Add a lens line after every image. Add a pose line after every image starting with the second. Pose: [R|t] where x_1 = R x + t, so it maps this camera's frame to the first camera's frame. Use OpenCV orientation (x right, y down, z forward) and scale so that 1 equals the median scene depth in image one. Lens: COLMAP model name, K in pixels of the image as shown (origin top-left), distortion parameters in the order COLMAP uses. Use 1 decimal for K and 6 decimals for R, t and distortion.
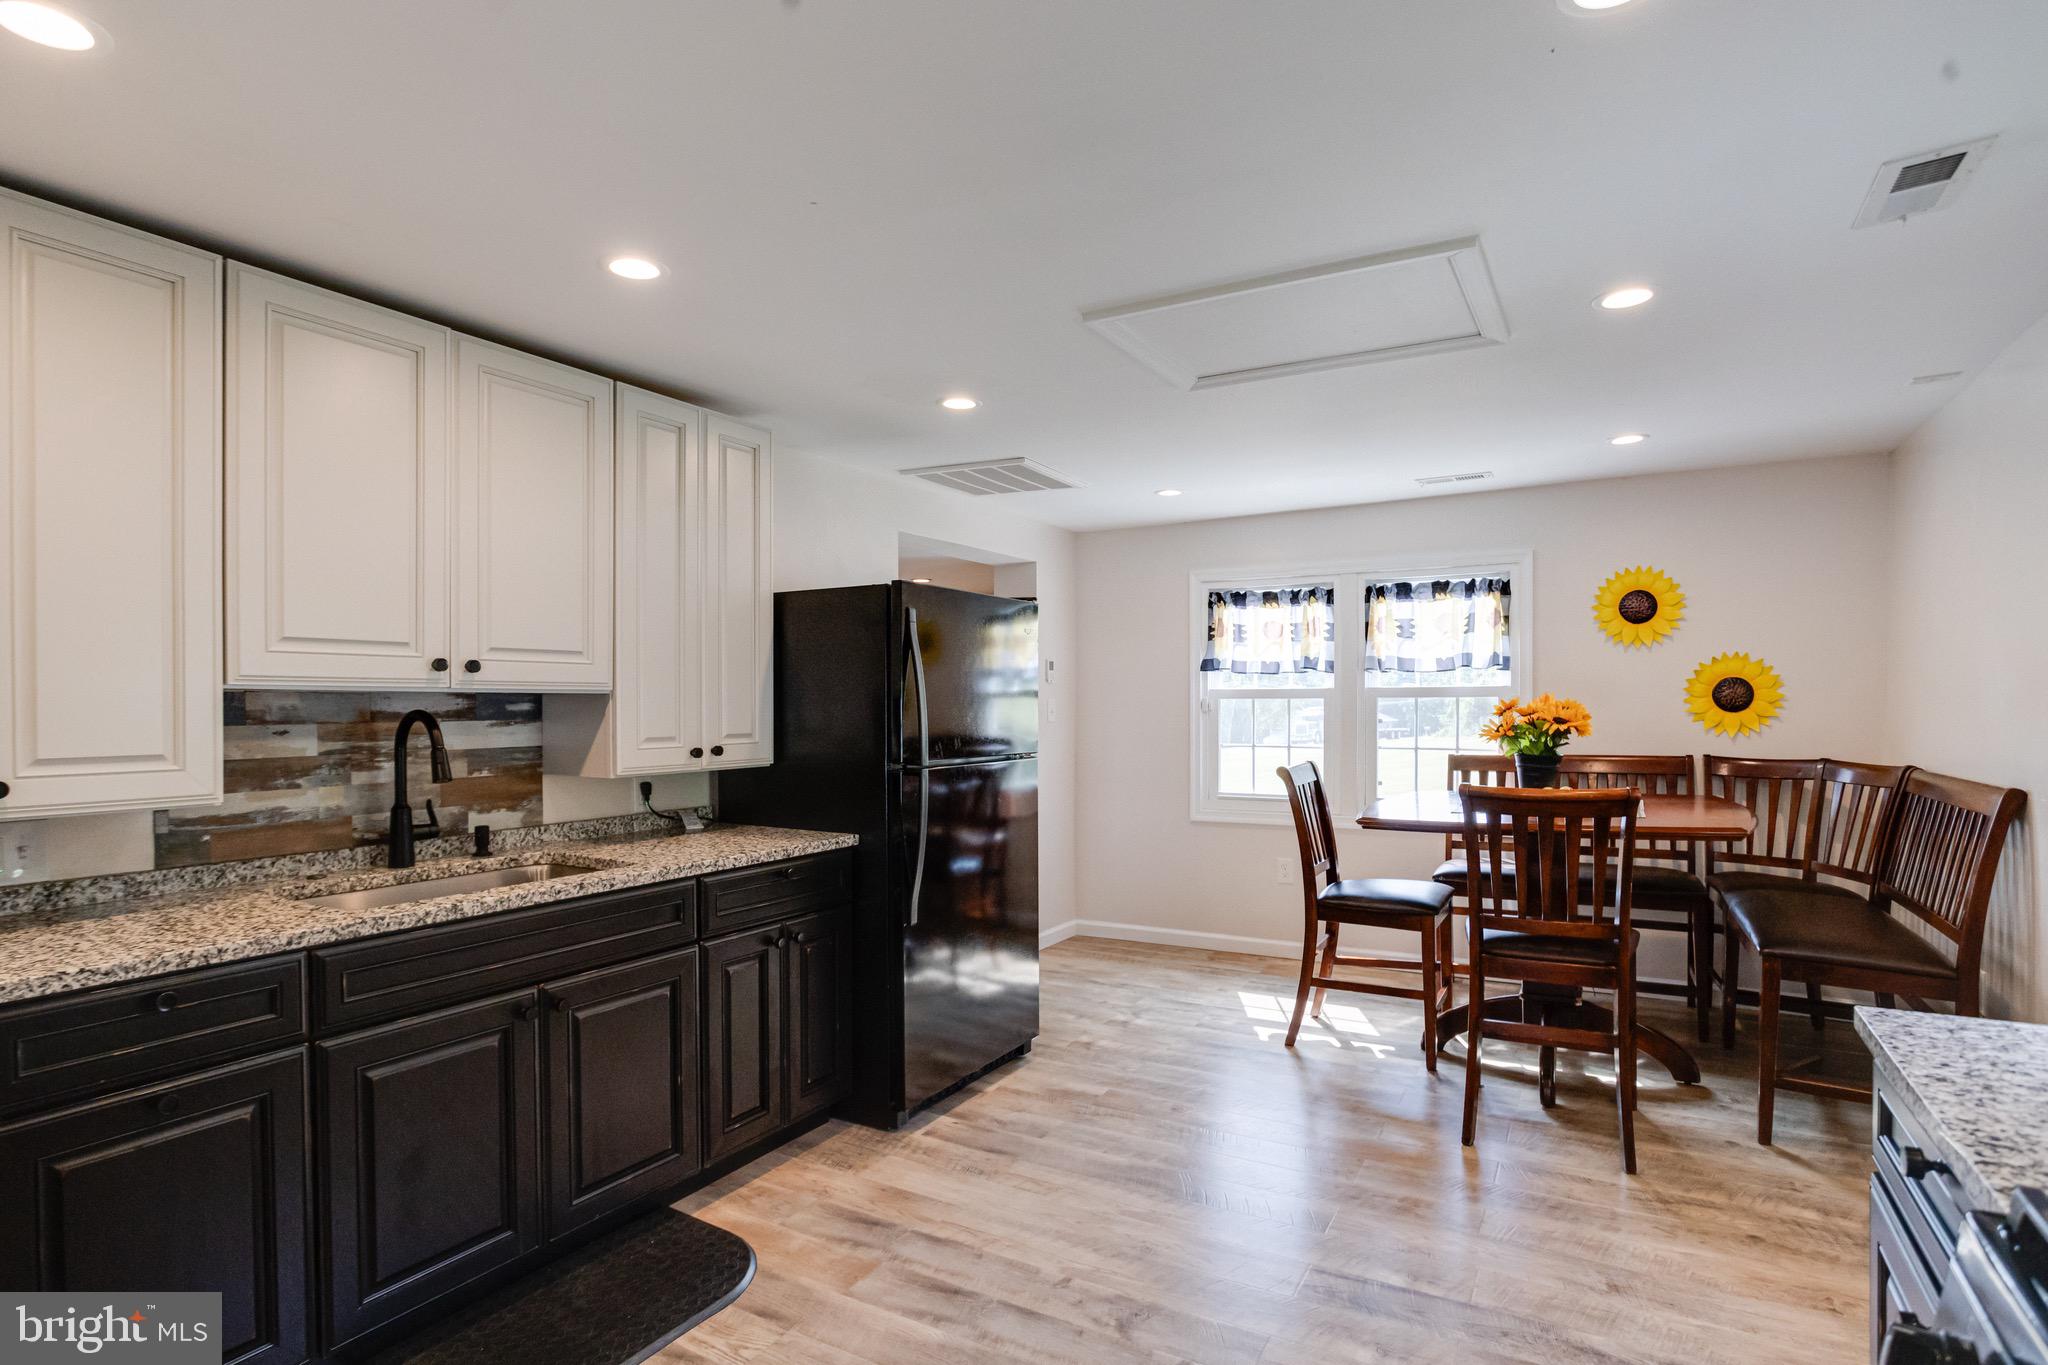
lens RADIAL K [[1037.4, 0, 1025.1], [0, 1037.4, 712.0], [0, 0, 1]] dist [-0.010440, 0.000351]
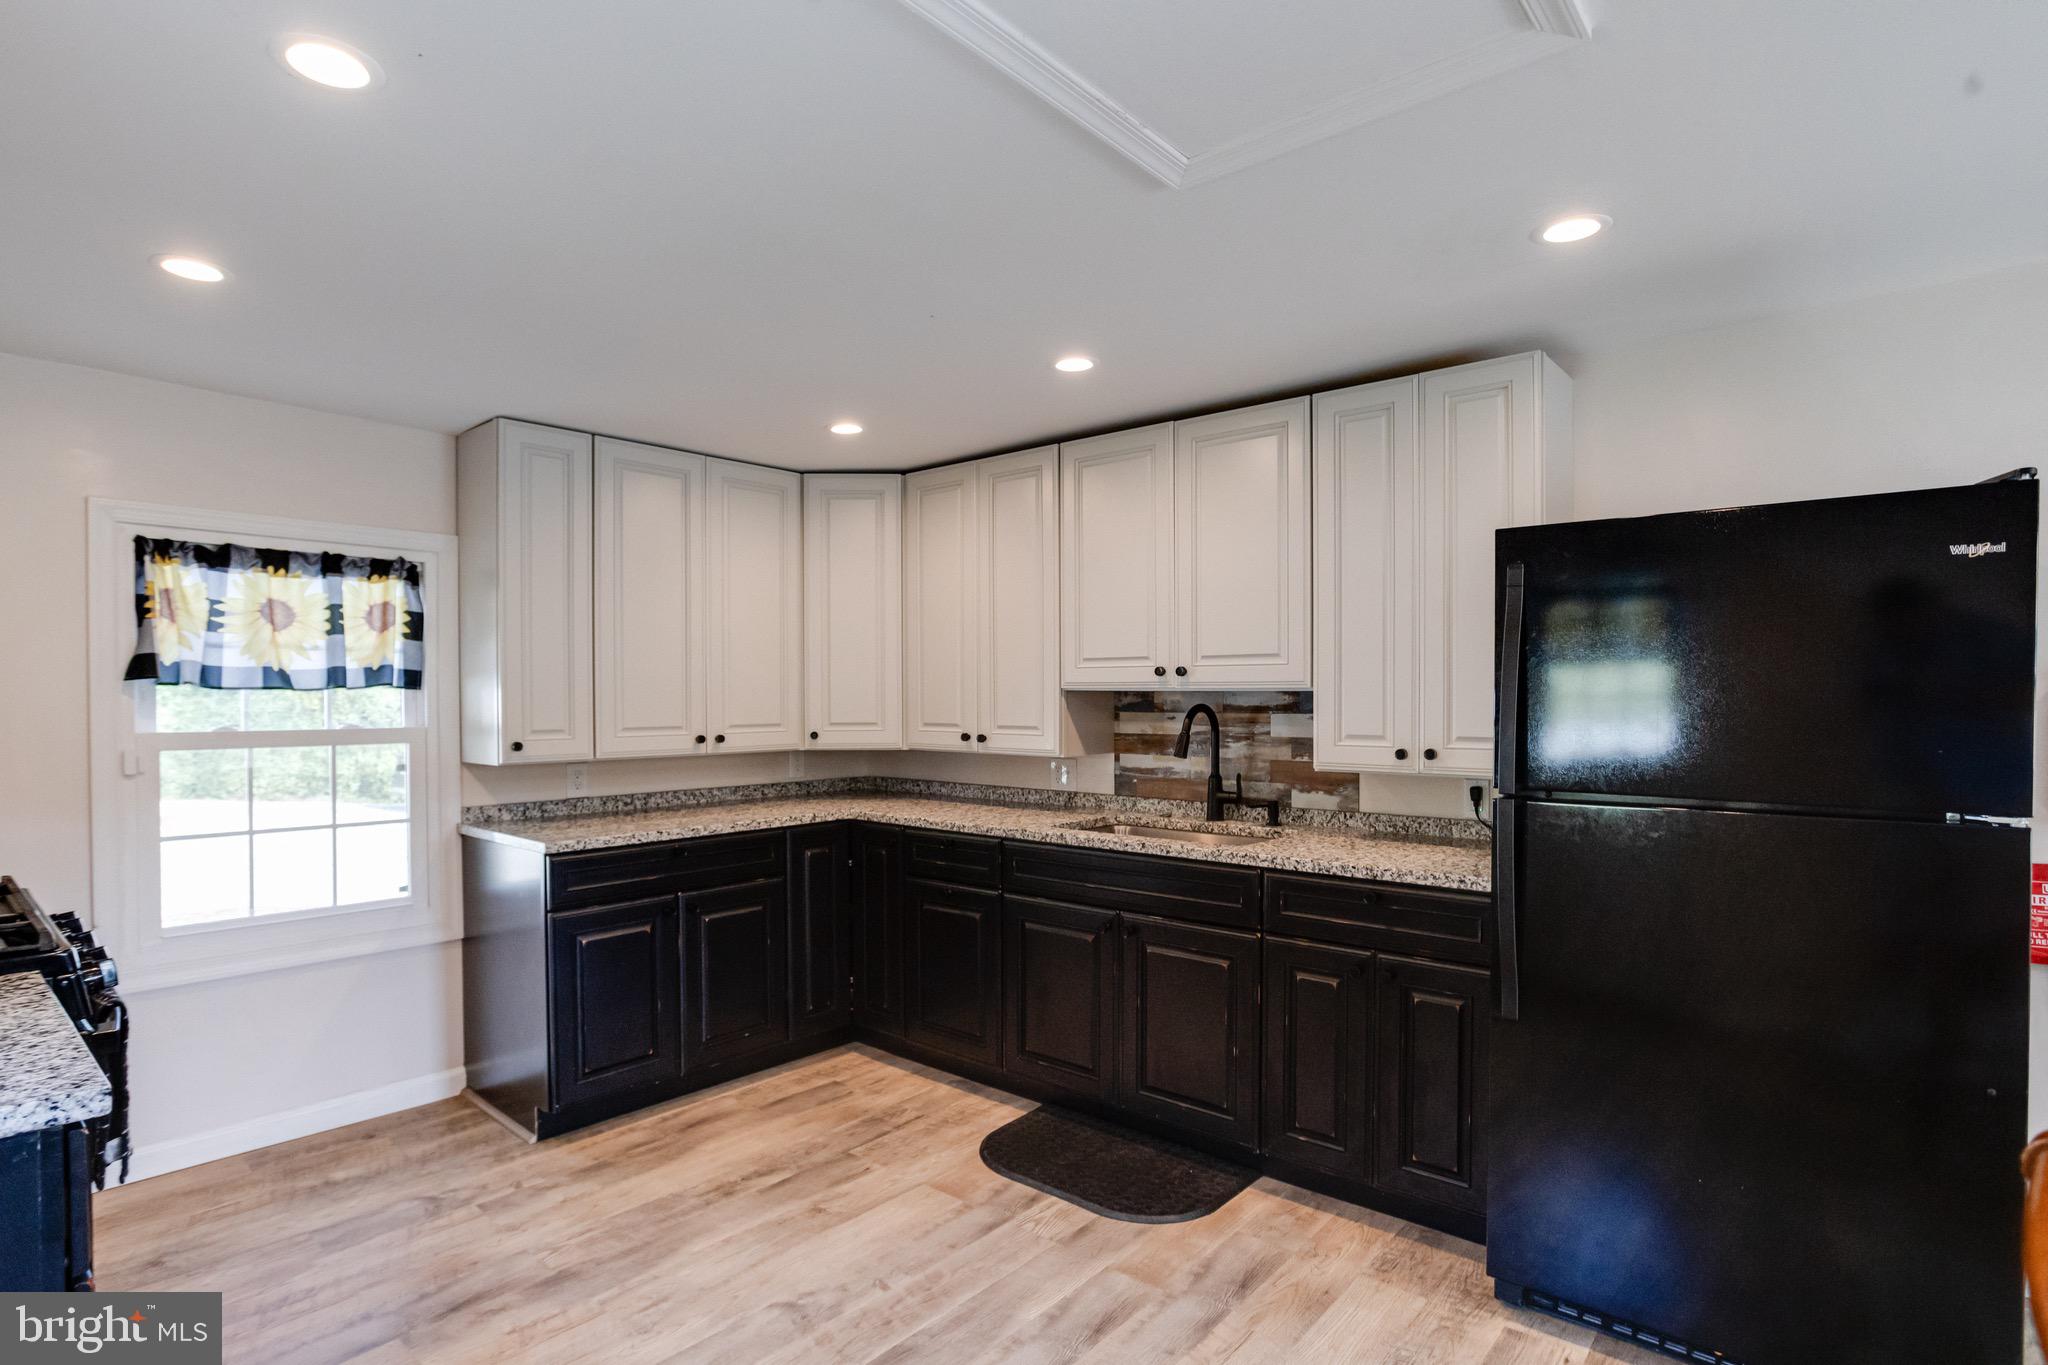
lens RADIAL K [[1050.9, 0, 1000.9], [0, 1050.9, 705.9], [0, 0, 1]] dist [-0.046777, 0.017885]
pose [[-0.196726, 0.011899, -0.980386, 0.782734], [-0.006204, 0.999891, 0.013381, -0.015713], [0.980439, 0.008714, -0.196631, 0.990602]]
